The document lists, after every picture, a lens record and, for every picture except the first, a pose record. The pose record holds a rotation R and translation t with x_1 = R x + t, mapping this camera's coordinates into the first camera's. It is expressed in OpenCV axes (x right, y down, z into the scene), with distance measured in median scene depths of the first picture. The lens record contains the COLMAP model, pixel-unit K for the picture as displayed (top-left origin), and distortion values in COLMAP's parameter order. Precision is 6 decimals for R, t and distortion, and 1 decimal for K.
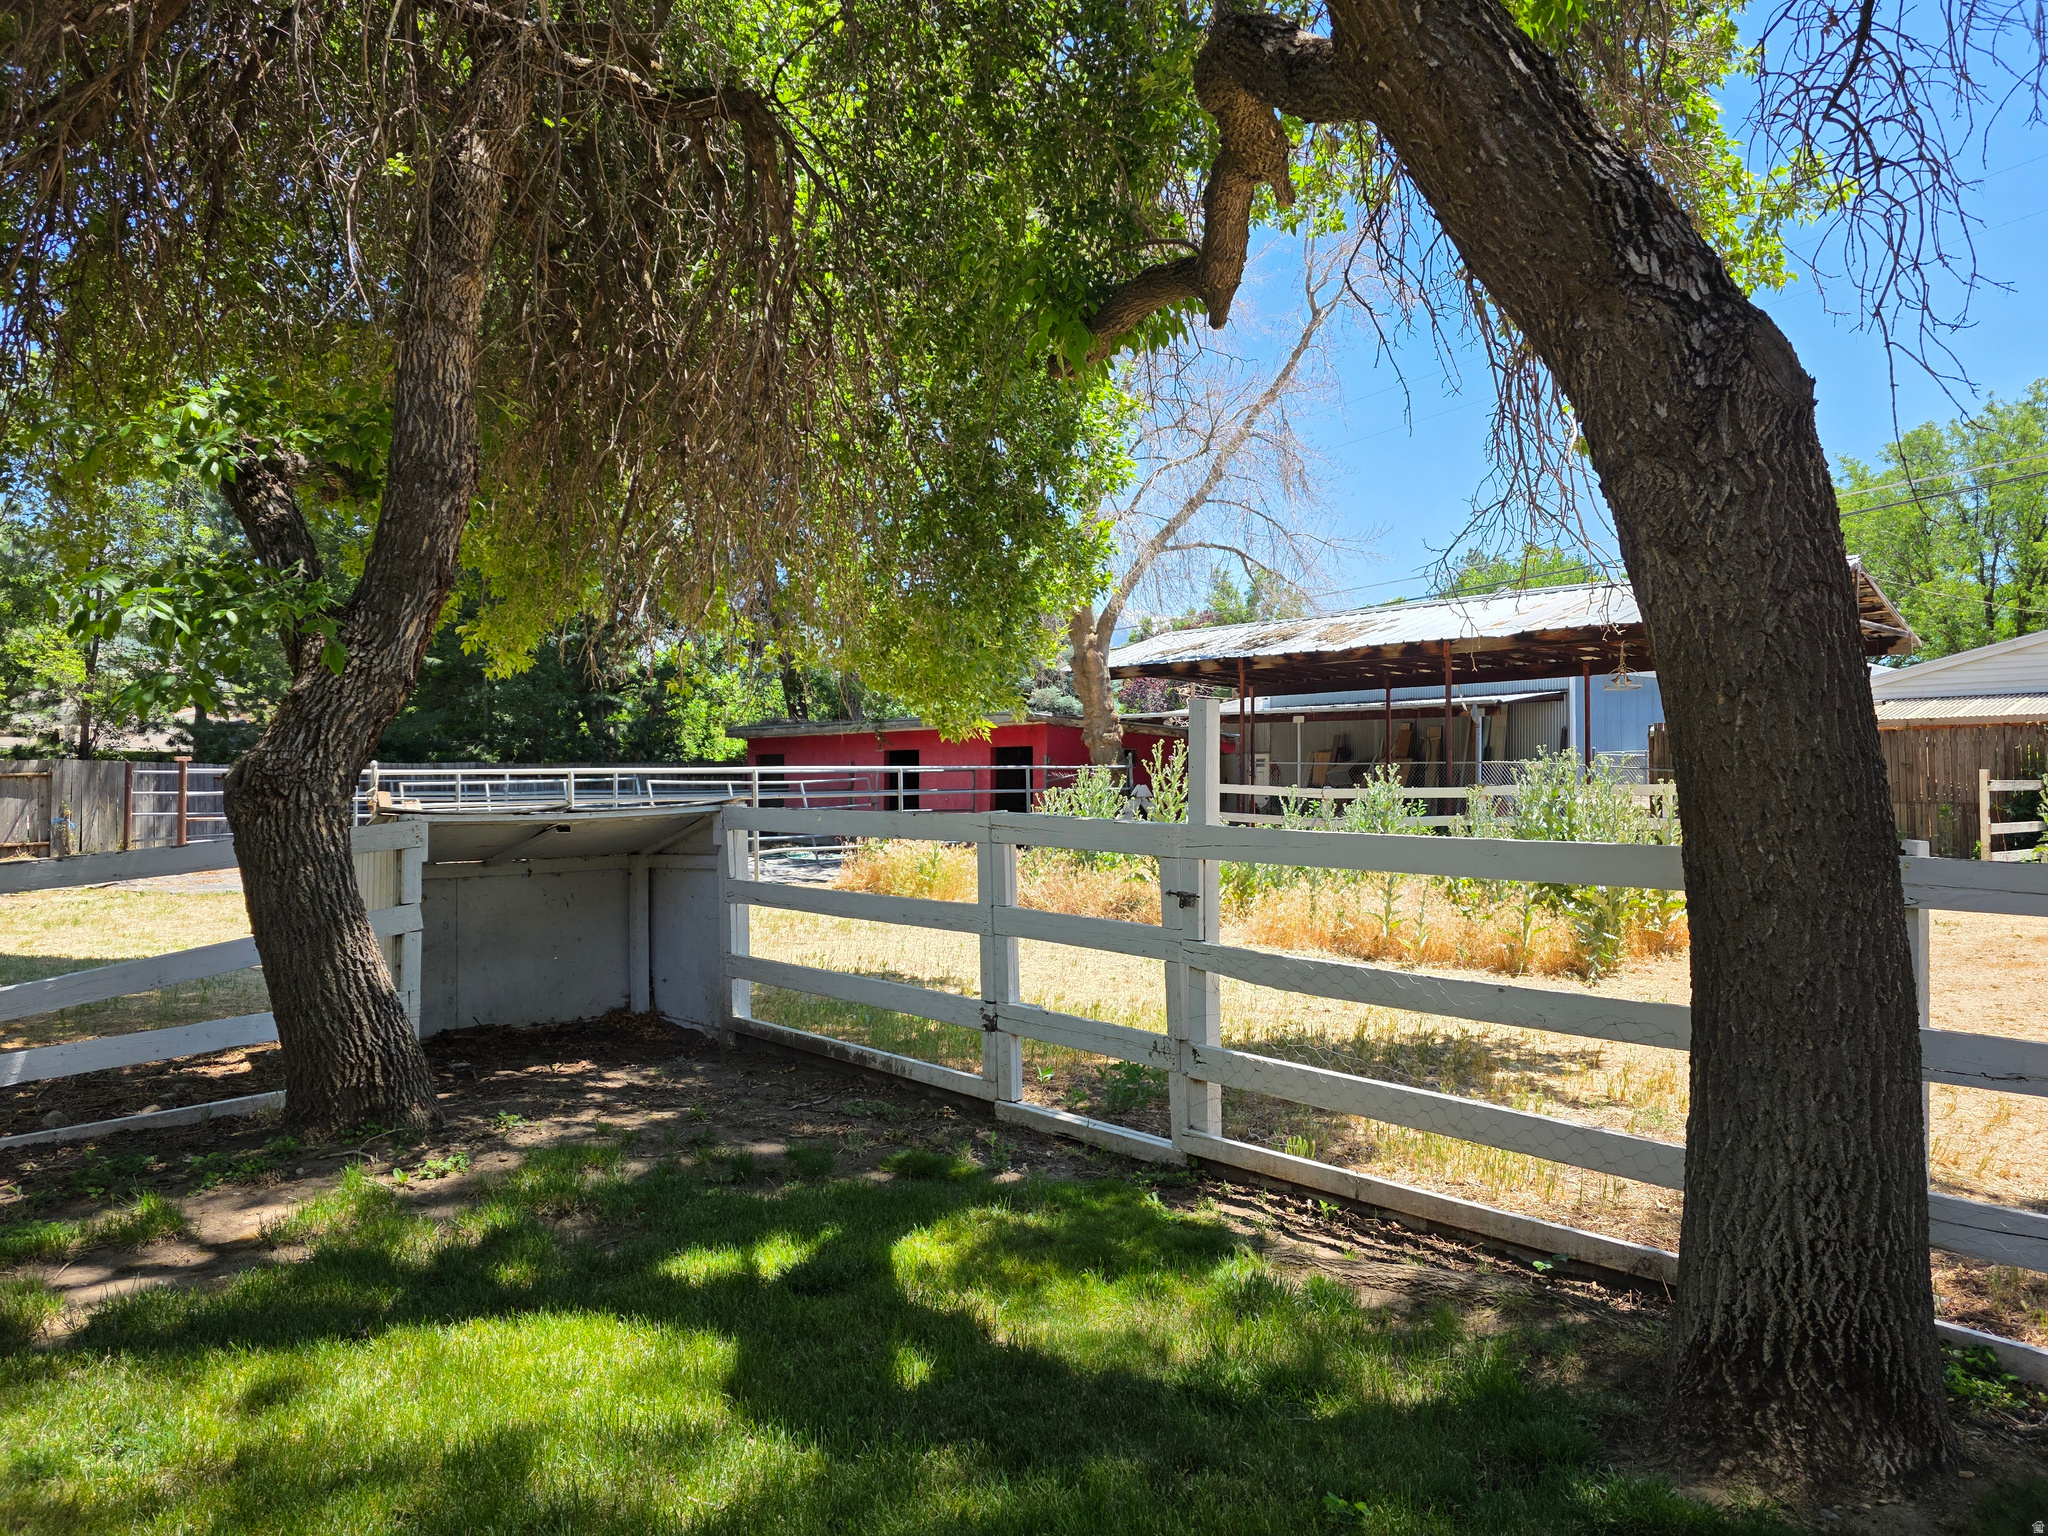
lens RADIAL K [[1360.1, 0, 1024.0], [0, 1360.1, 768.0], [0, 0, 1]] dist [0.121242, -0.115250]
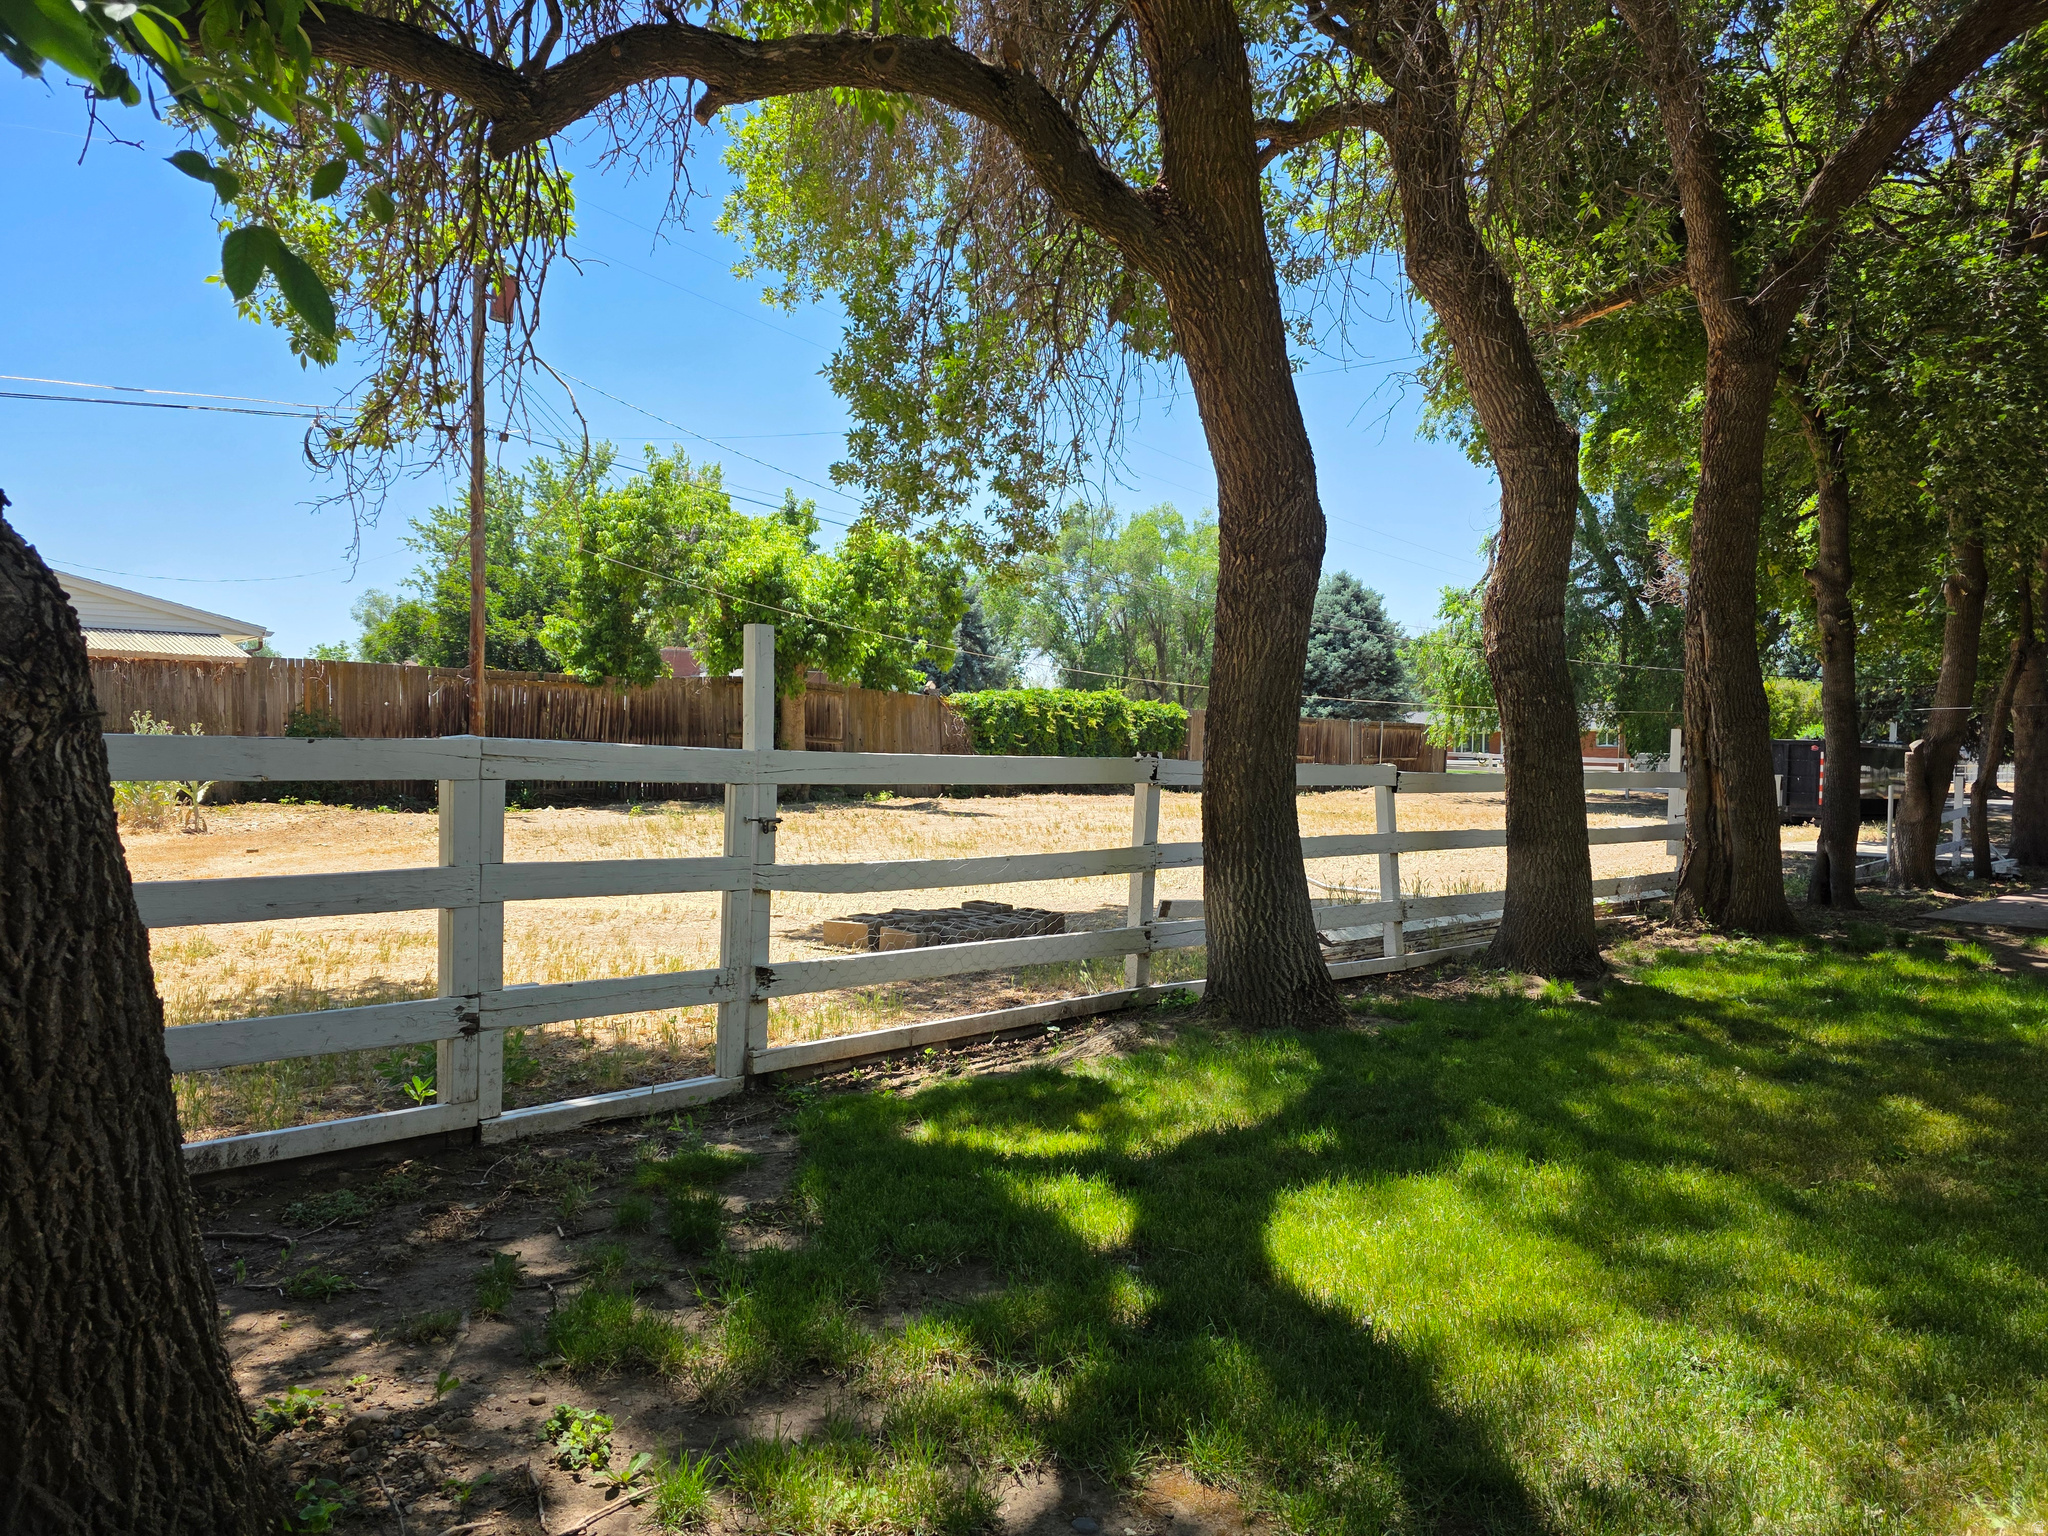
lens RADIAL K [[1360.1, 0, 1024.0], [0, 1360.1, 768.0], [0, 0, 1]] dist [0.121242, -0.115250]
pose [[-0.031510, -0.013899, 0.999407, -1.290749], [-0.034689, 0.999316, 0.012804, 0.049709], [-0.998901, -0.034265, -0.031971, 1.211104]]
